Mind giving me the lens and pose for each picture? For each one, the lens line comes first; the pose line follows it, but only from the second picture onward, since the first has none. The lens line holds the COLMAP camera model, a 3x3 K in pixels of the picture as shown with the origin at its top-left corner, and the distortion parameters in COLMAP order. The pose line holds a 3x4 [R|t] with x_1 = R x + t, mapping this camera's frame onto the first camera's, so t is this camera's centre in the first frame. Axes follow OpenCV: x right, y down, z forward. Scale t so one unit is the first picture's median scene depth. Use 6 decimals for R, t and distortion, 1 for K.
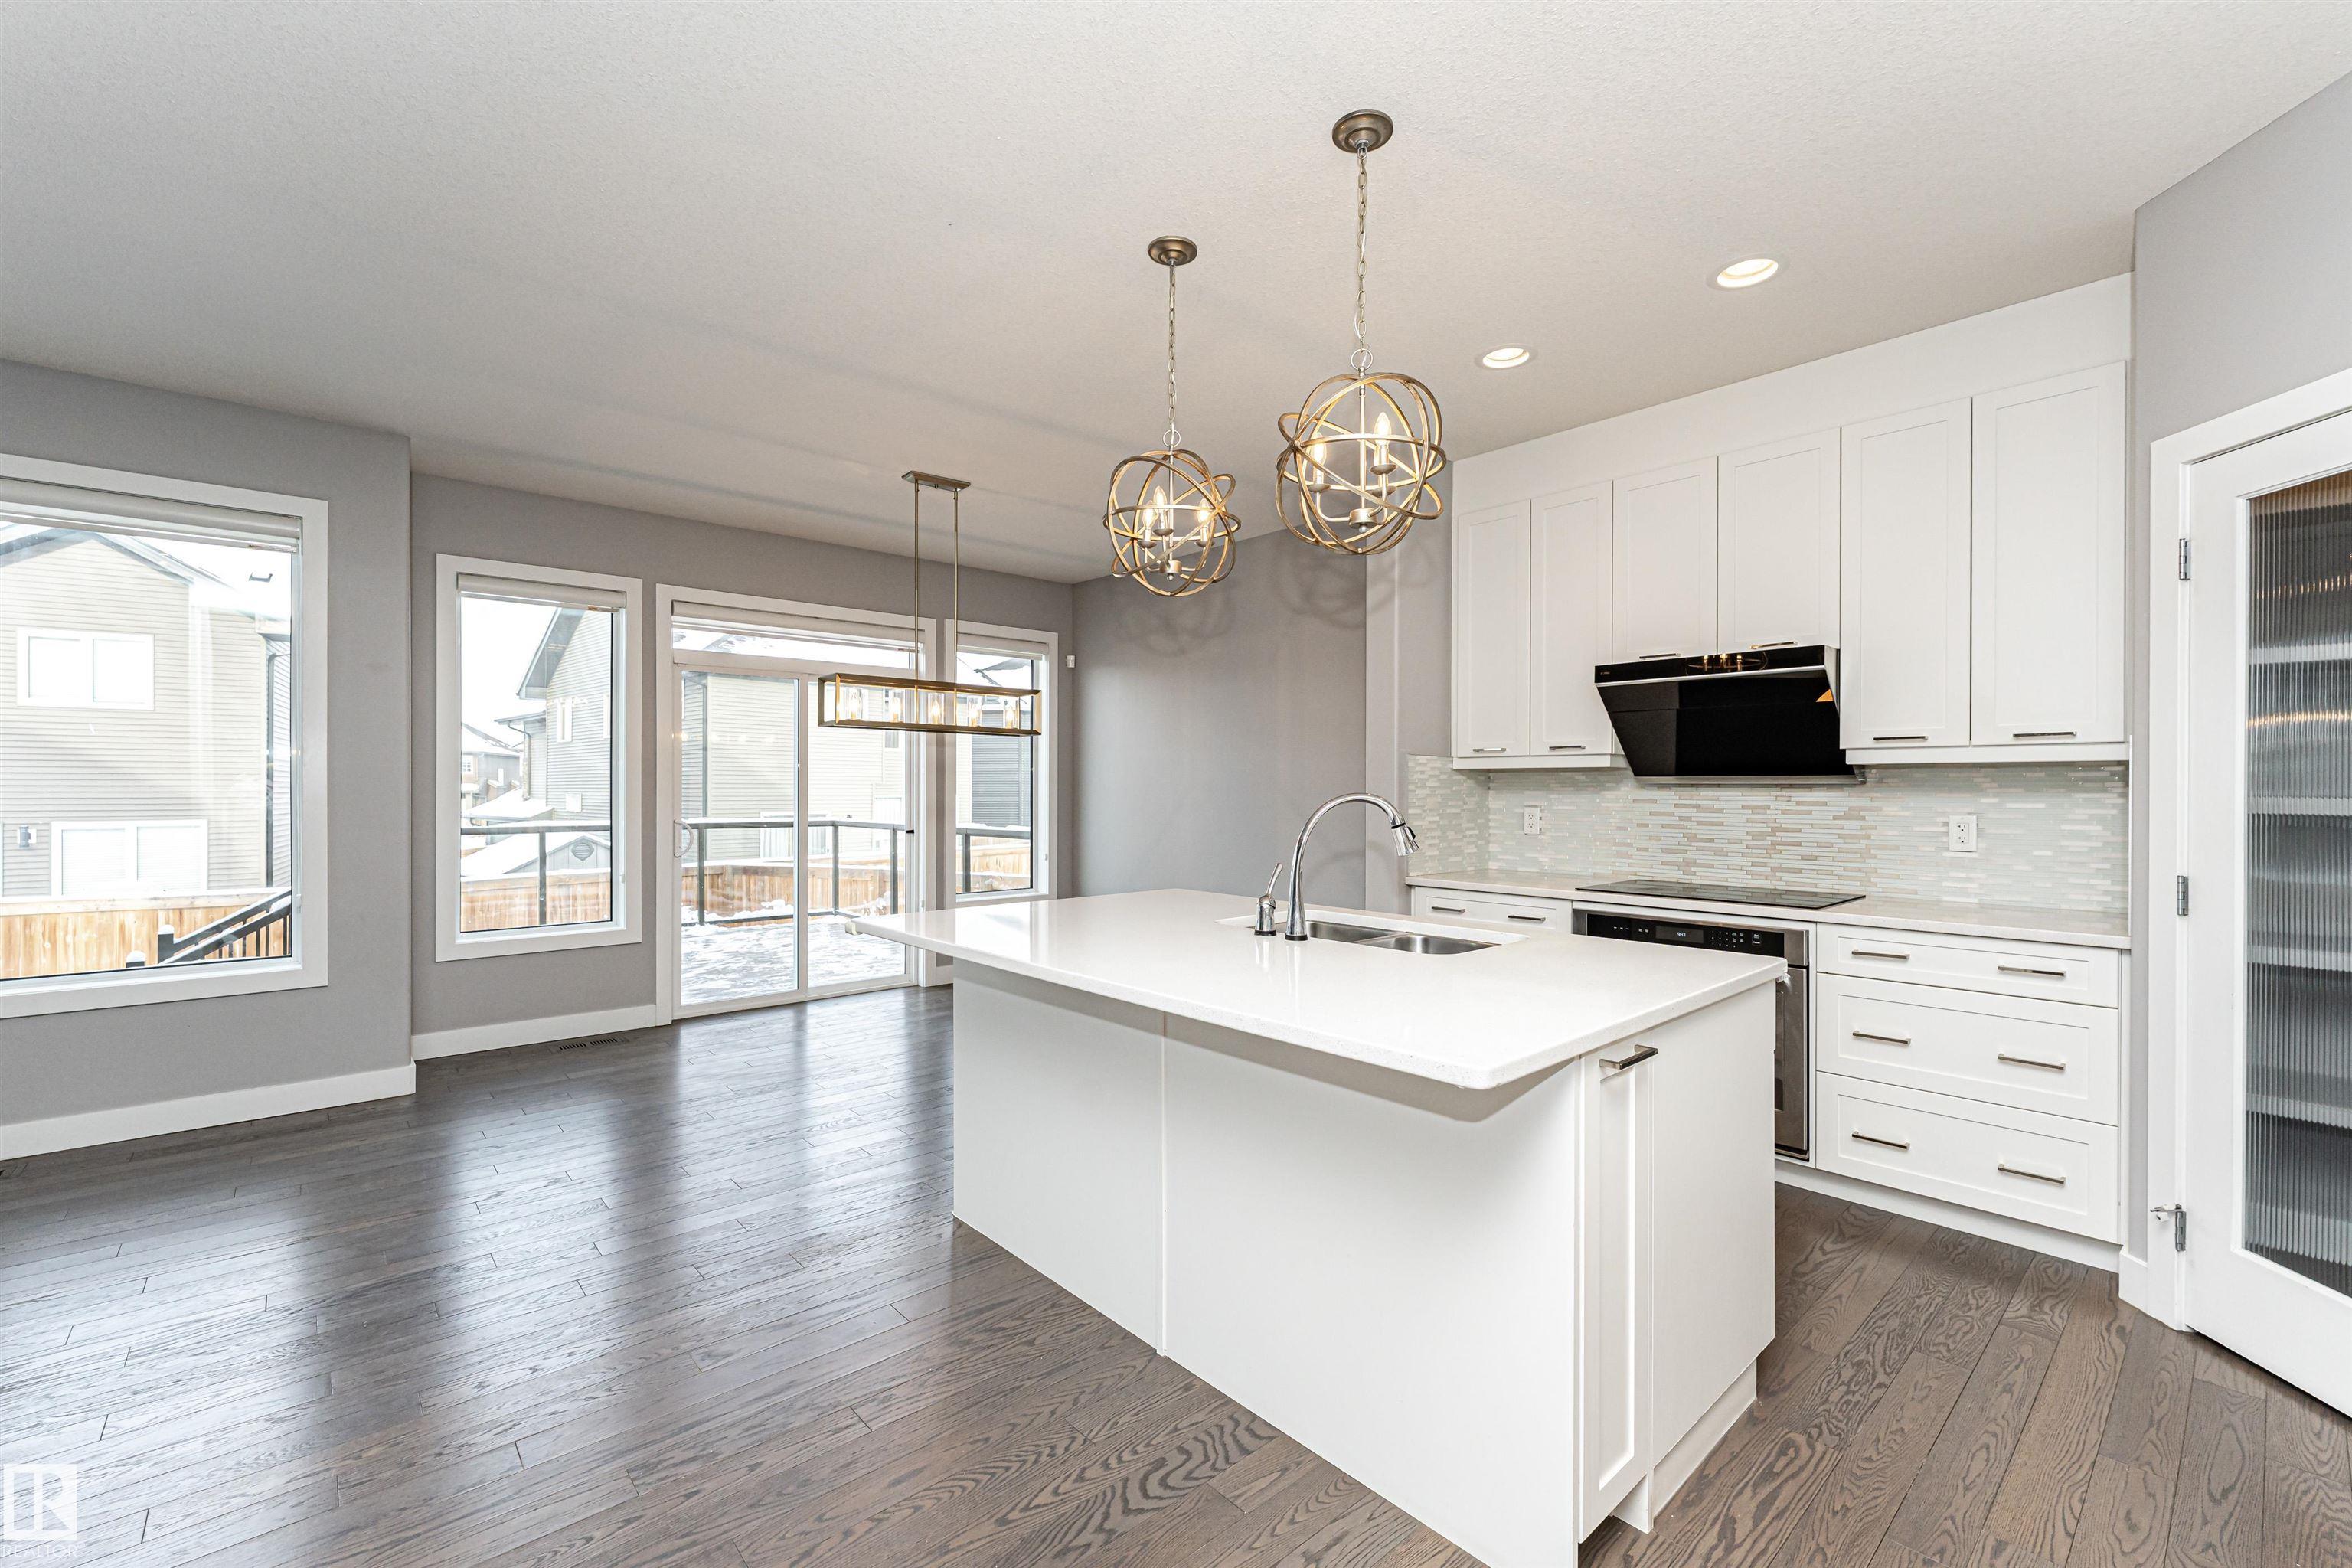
lens RADIAL K [[1022.0, 0, 1169.6], [0, 1022.0, 795.1], [0, 0, 1]] dist [-0.011027, -0.000008]
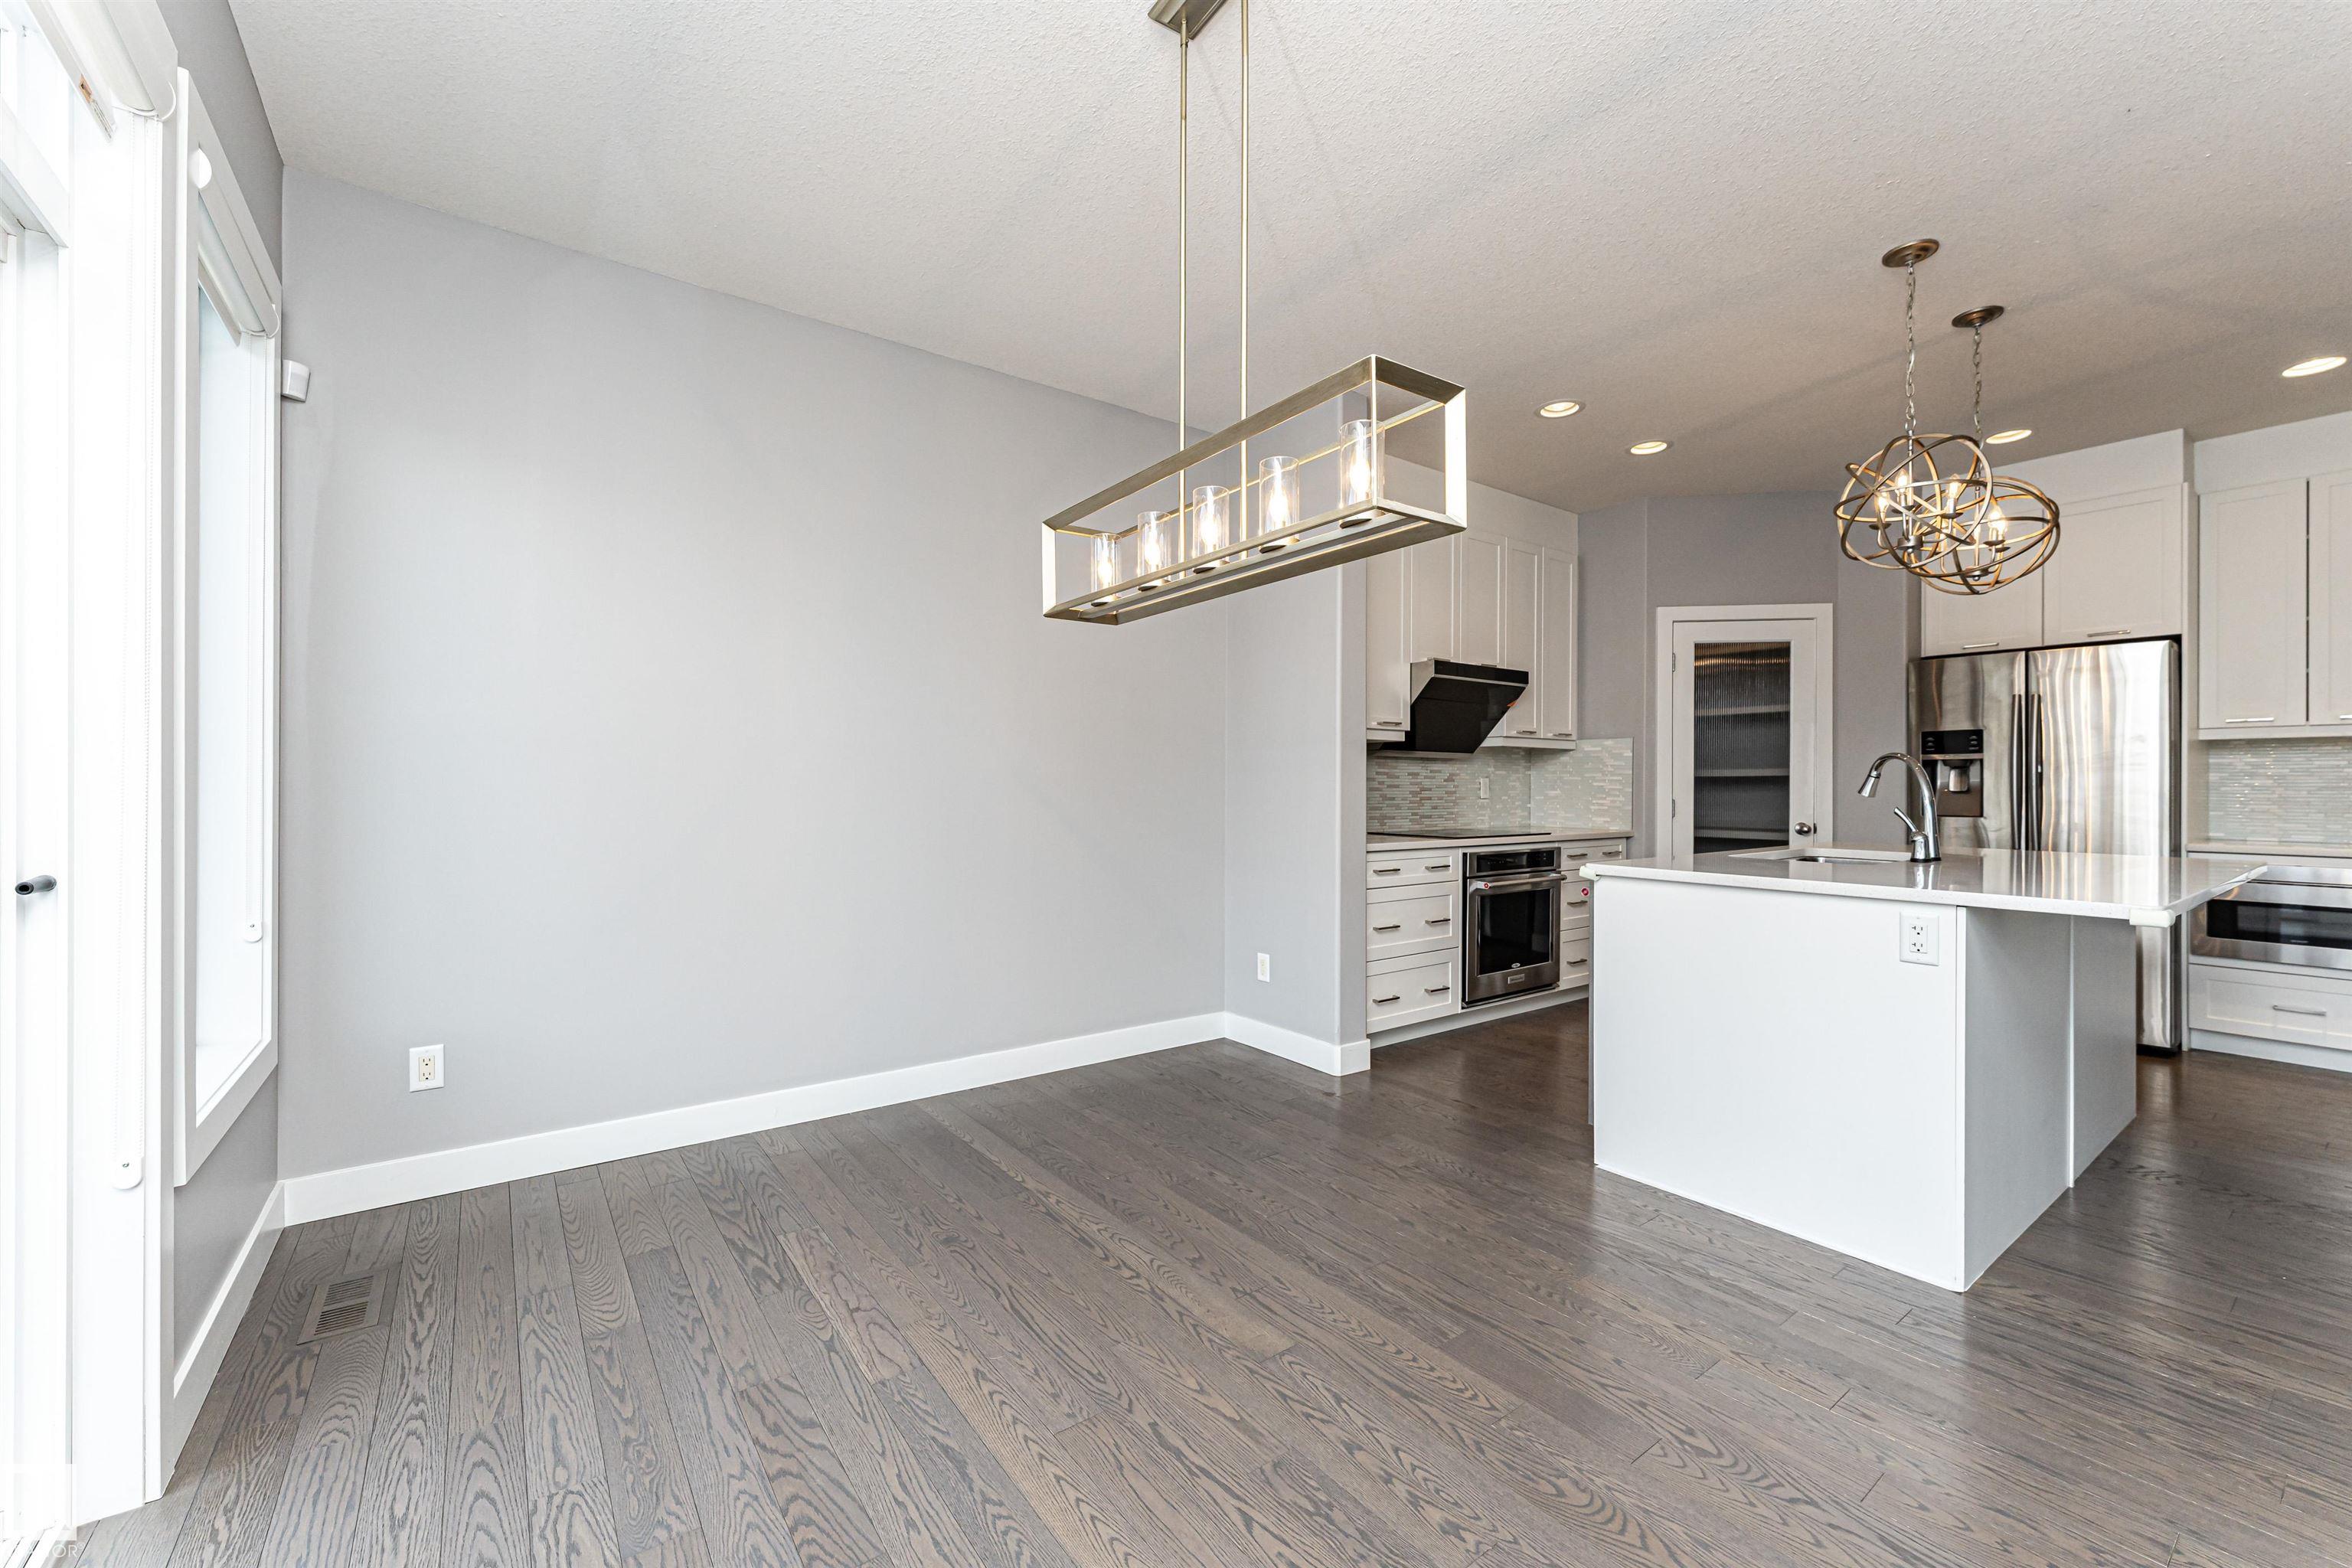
lens RADIAL K [[945.0, 0, 1204.4], [0, 945.0, 785.3], [0, 0, 1]] dist [-0.000345, -0.000026]
pose [[0.058929, -0.003335, 0.998257, -0.536603], [0.004416, 0.999986, 0.003080, 0.015743], [-0.998252, 0.004227, 0.058943, 0.861715]]
